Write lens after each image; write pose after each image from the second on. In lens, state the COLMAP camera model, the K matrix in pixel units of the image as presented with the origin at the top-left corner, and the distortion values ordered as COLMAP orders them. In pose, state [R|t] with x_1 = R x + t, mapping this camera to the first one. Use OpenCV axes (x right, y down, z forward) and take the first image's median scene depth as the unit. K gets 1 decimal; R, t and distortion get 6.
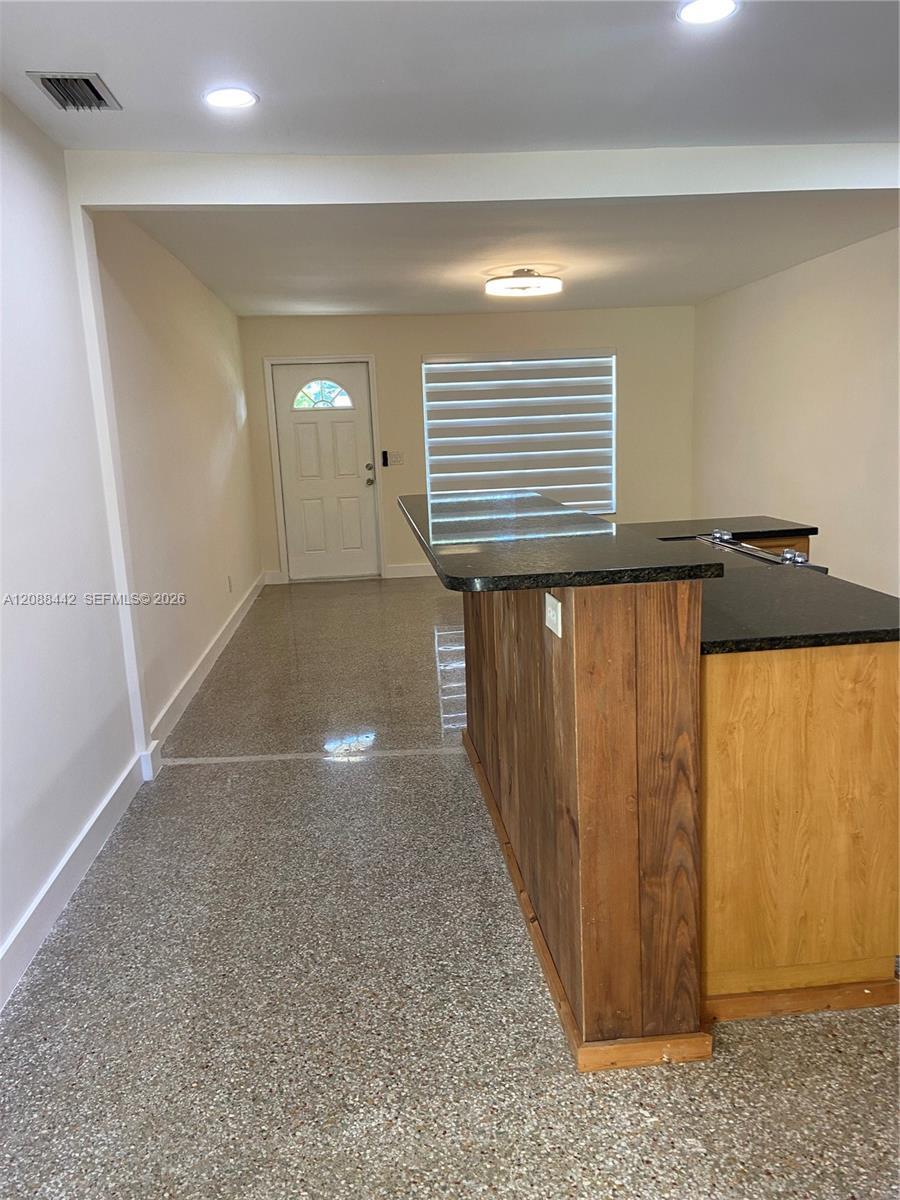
lens RADIAL K [[894.5, 0, 459.4], [0, 894.5, 600.6], [0, 0, 1]] dist [0.120989, -0.157590]
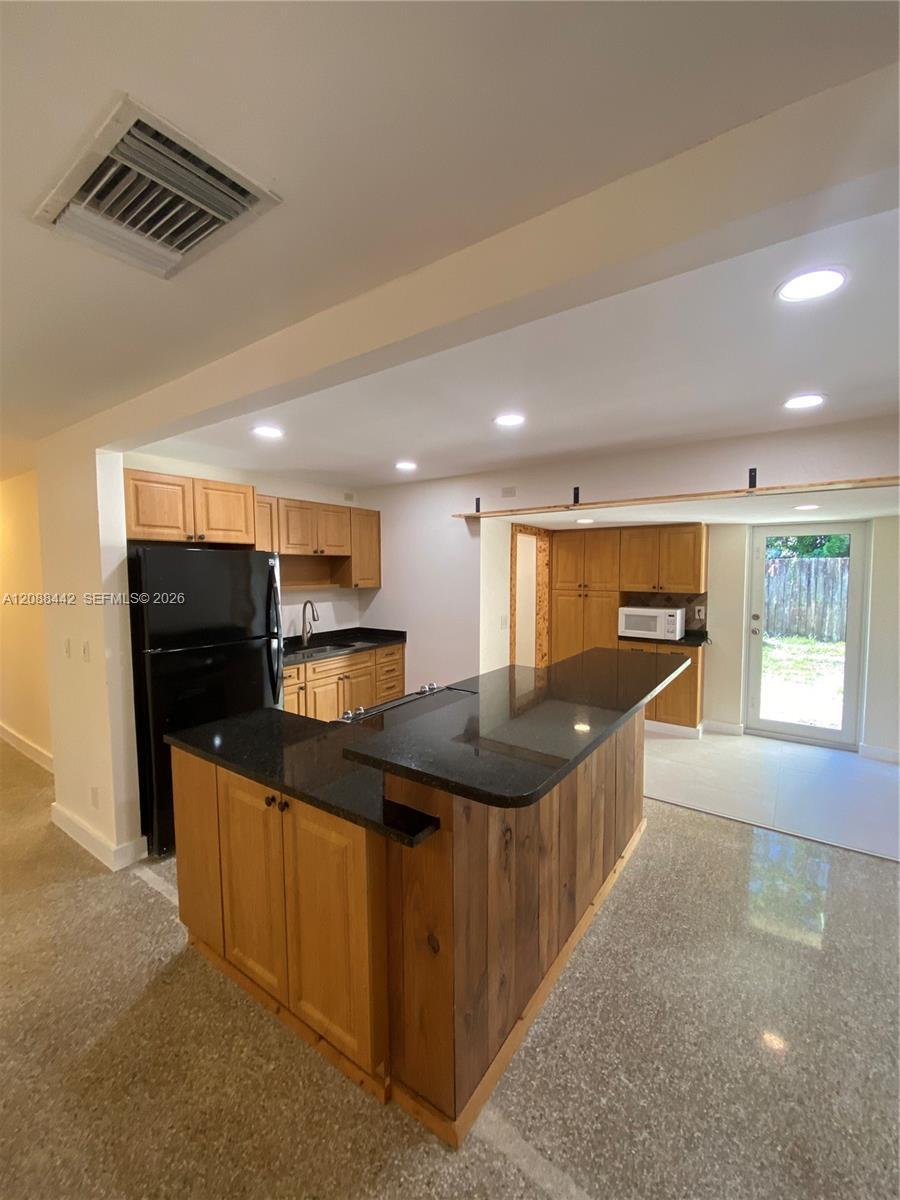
lens RADIAL K [[482.3, 0, 450.0], [0, 482.3, 600.0], [0, 0, 1]] dist [0.024323, -0.023574]
pose [[-0.743555, 0.000856, 0.668674, -0.200637], [0.164196, 0.969616, 0.181342, -0.254854], [-0.648202, 0.244631, -0.721103, 1.082631]]
